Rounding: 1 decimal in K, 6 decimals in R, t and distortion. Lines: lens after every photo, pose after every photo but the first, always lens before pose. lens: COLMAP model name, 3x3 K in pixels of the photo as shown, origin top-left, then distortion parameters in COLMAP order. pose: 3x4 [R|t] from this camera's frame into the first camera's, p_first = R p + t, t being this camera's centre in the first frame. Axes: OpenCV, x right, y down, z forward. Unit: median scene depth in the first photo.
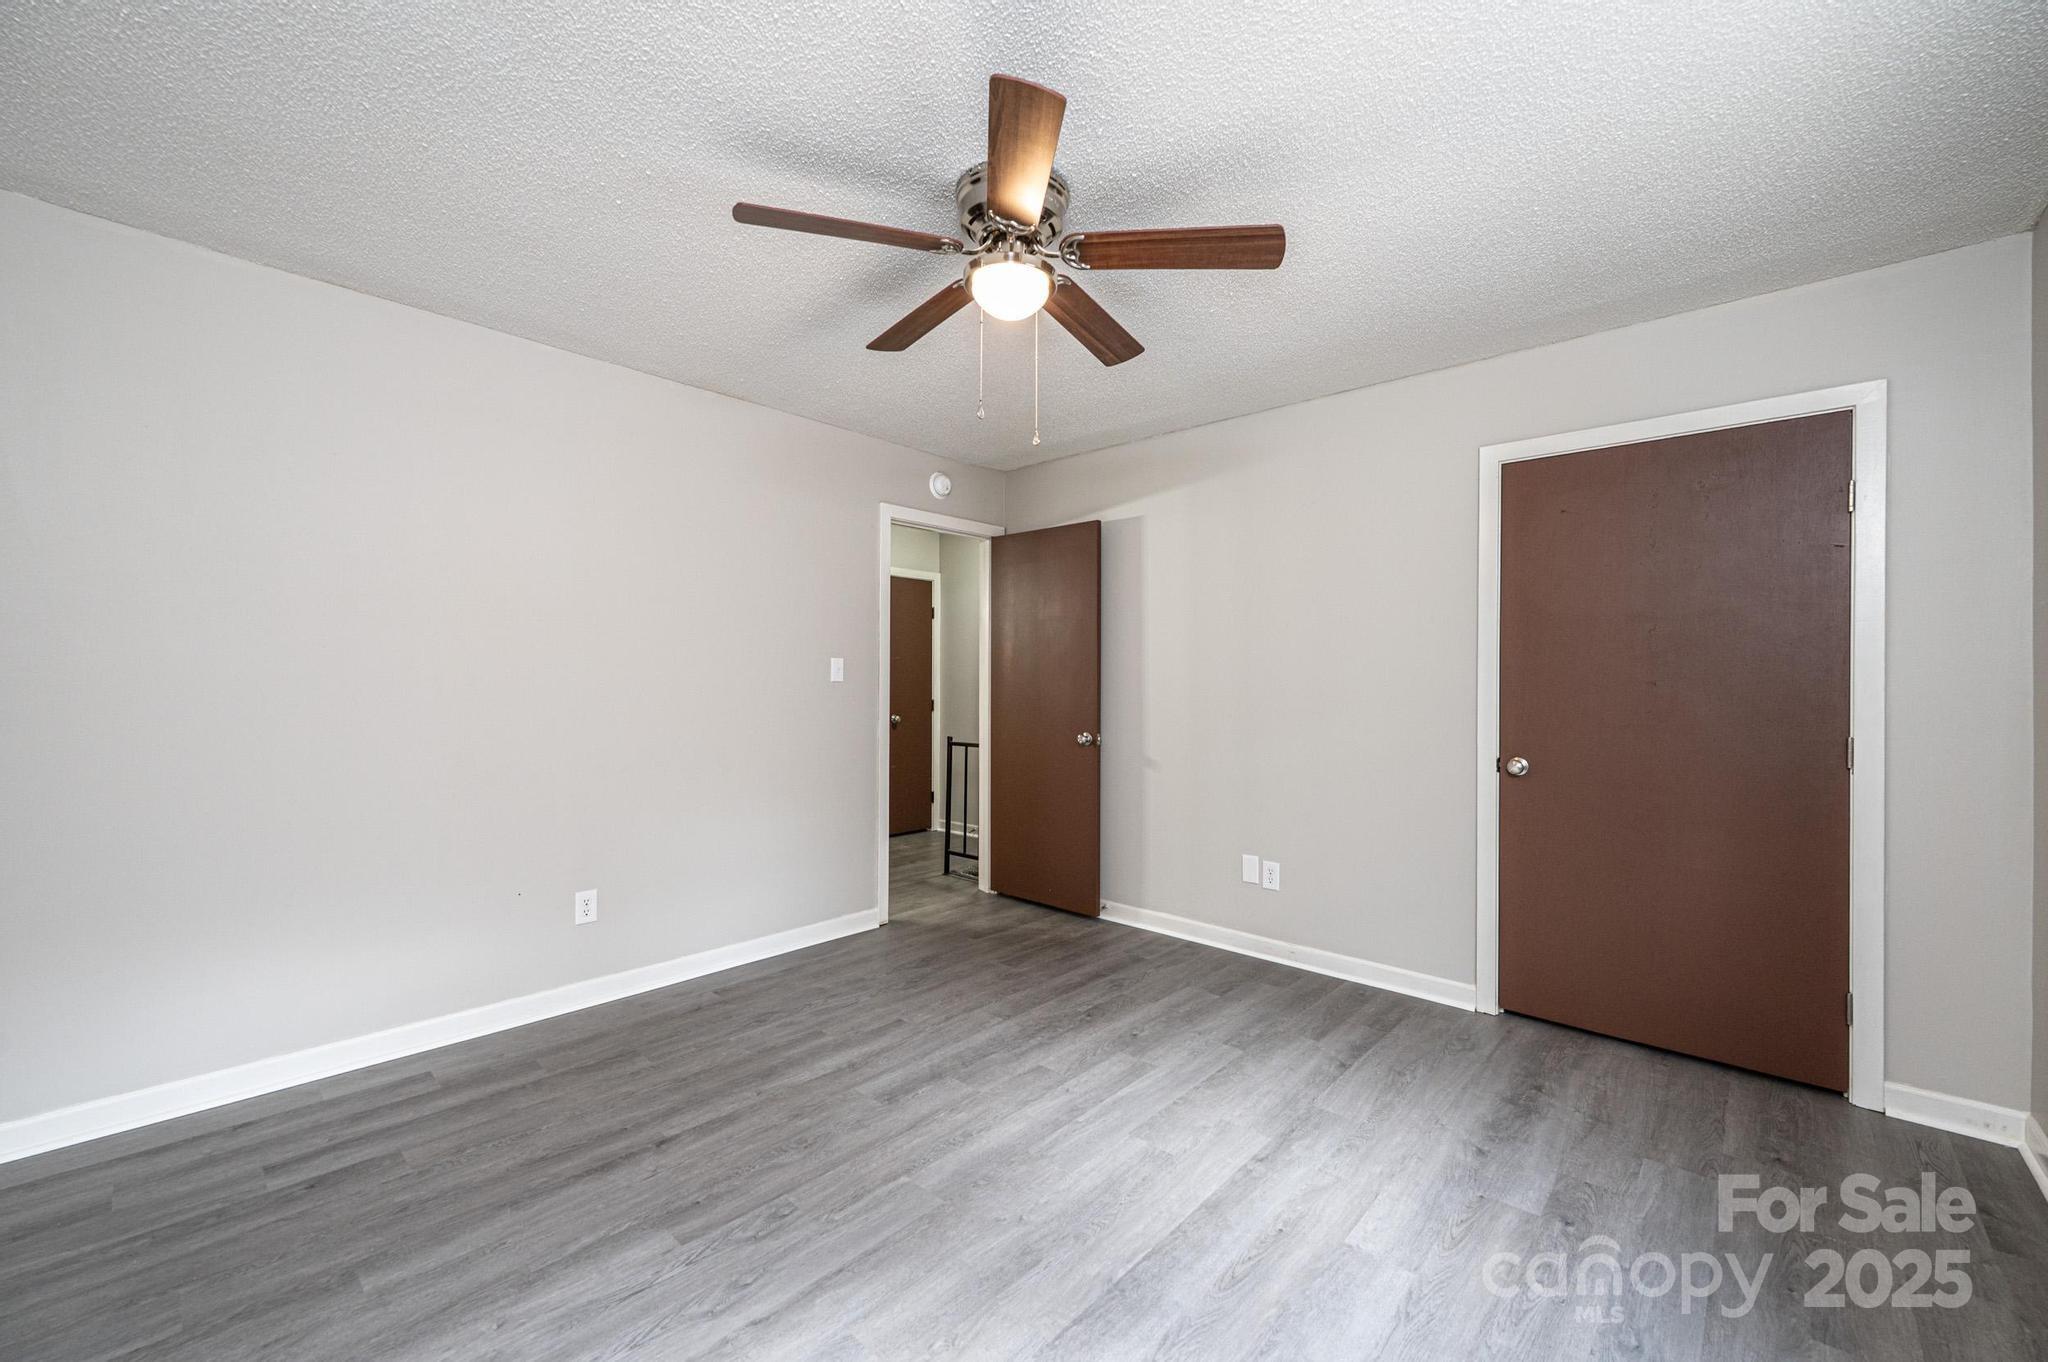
lens RADIAL K [[813.3, 0, 1022.5], [0, 813.3, 683.2], [0, 0, 1]] dist [-0.002075, 0.000318]
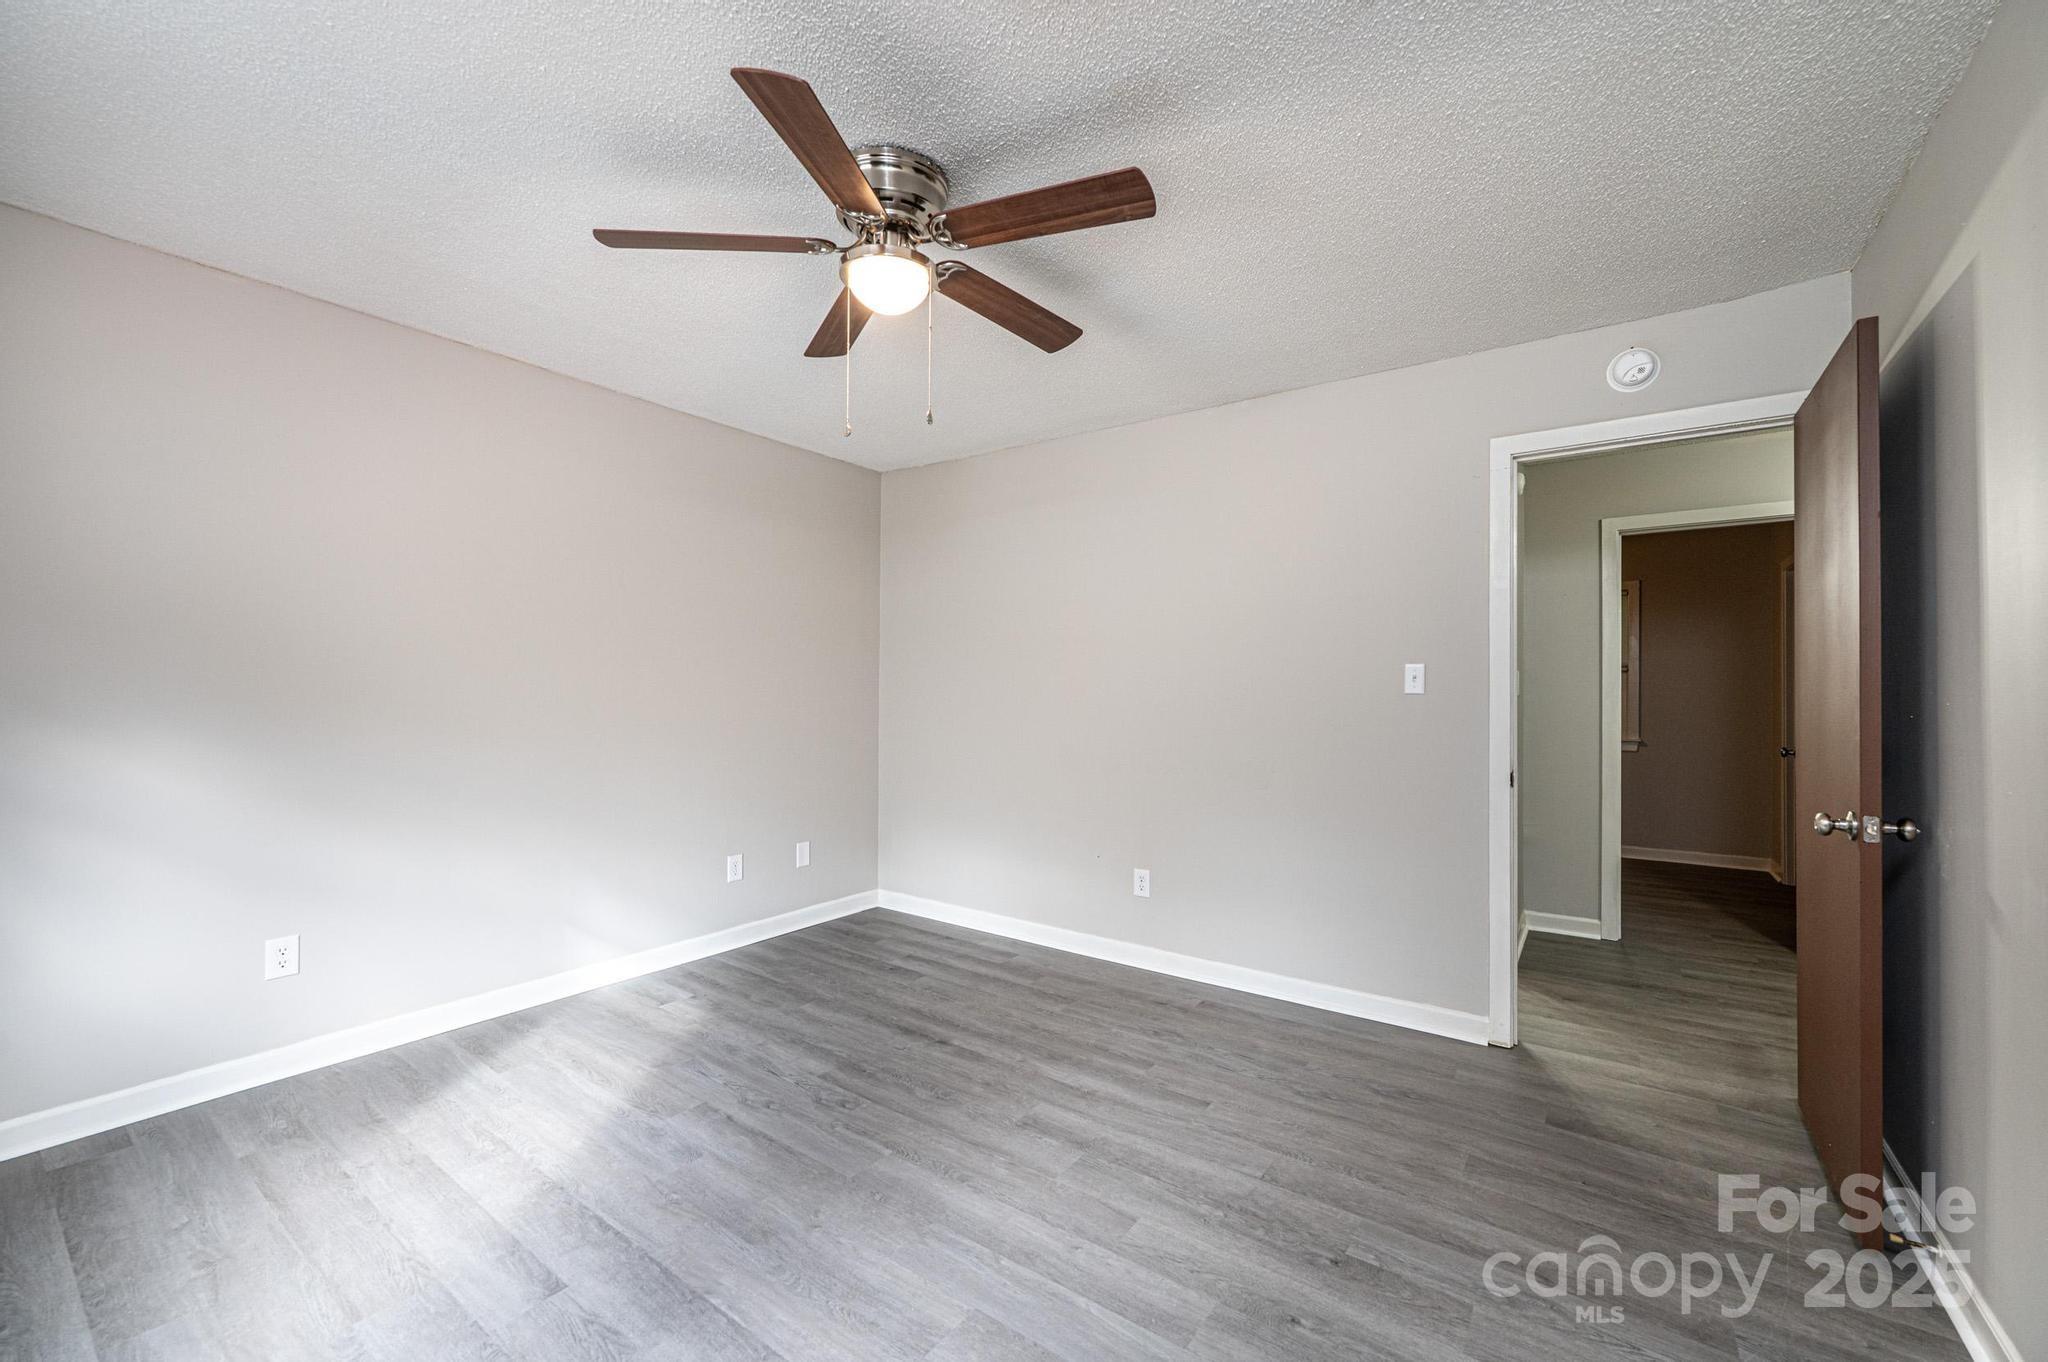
lens RADIAL K [[813.3, 0, 1022.5], [0, 813.3, 683.2], [0, 0, 1]] dist [-0.002075, 0.000318]
pose [[0.117218, -0.013687, -0.993012, 0.828270], [-0.007712, 0.999862, -0.014692, 0.004003], [0.993076, 0.009381, 0.117096, 0.910720]]
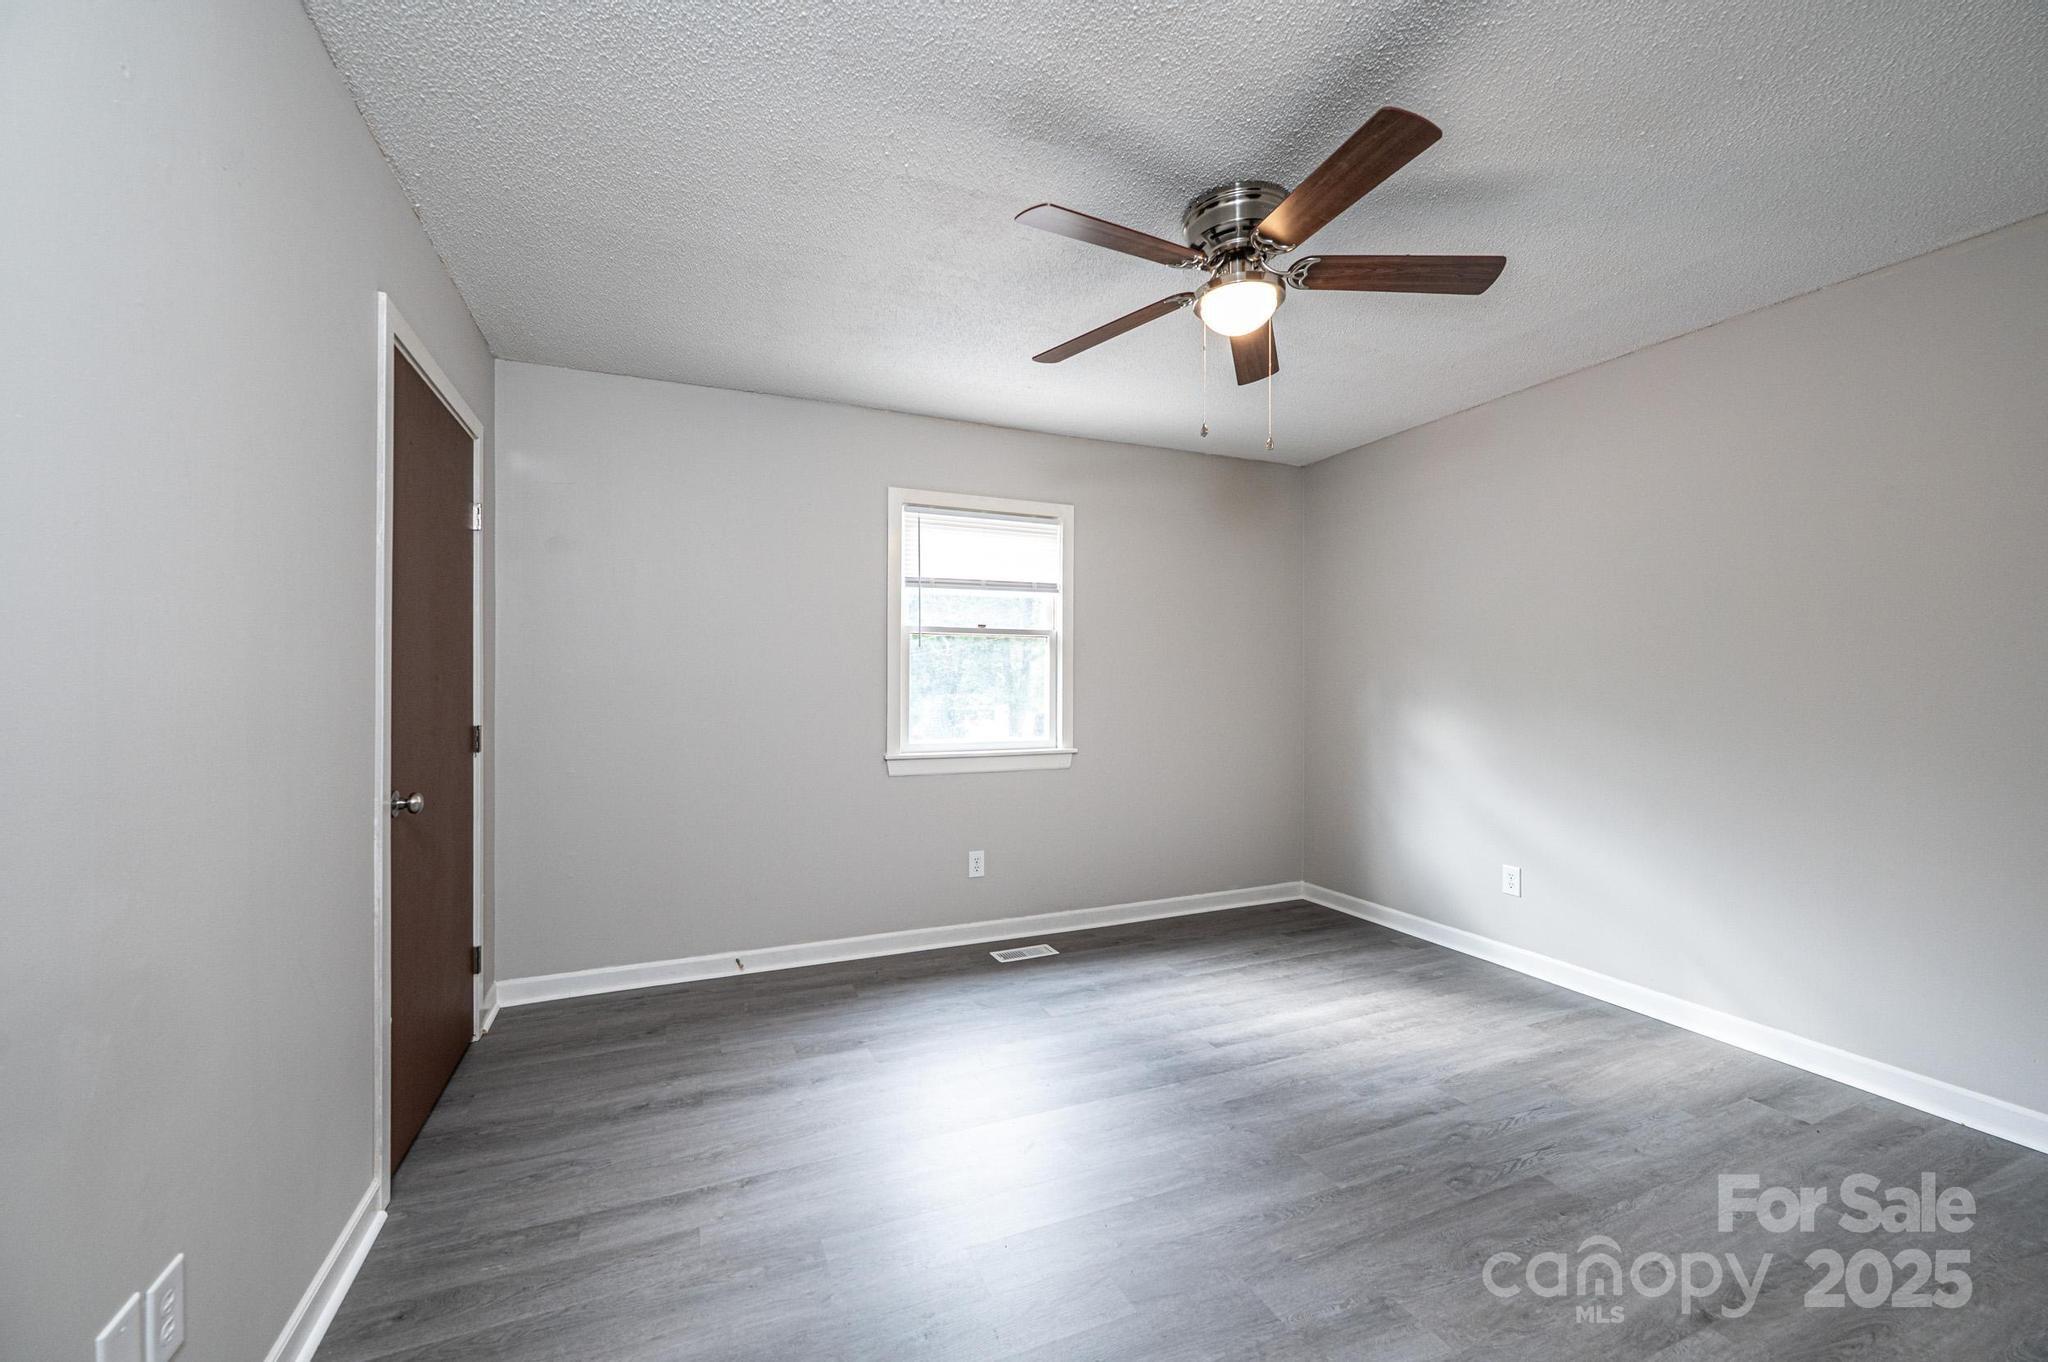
lens RADIAL K [[821.8, 0, 1024.9], [0, 821.8, 682.4], [0, 0, 1]] dist [0.000385, 0.000074]
pose [[-0.913498, -0.007118, 0.406780, -0.171128], [-0.005234, 0.999970, 0.005745, -0.004900], [-0.406809, 0.003119, -0.913508, 1.802324]]
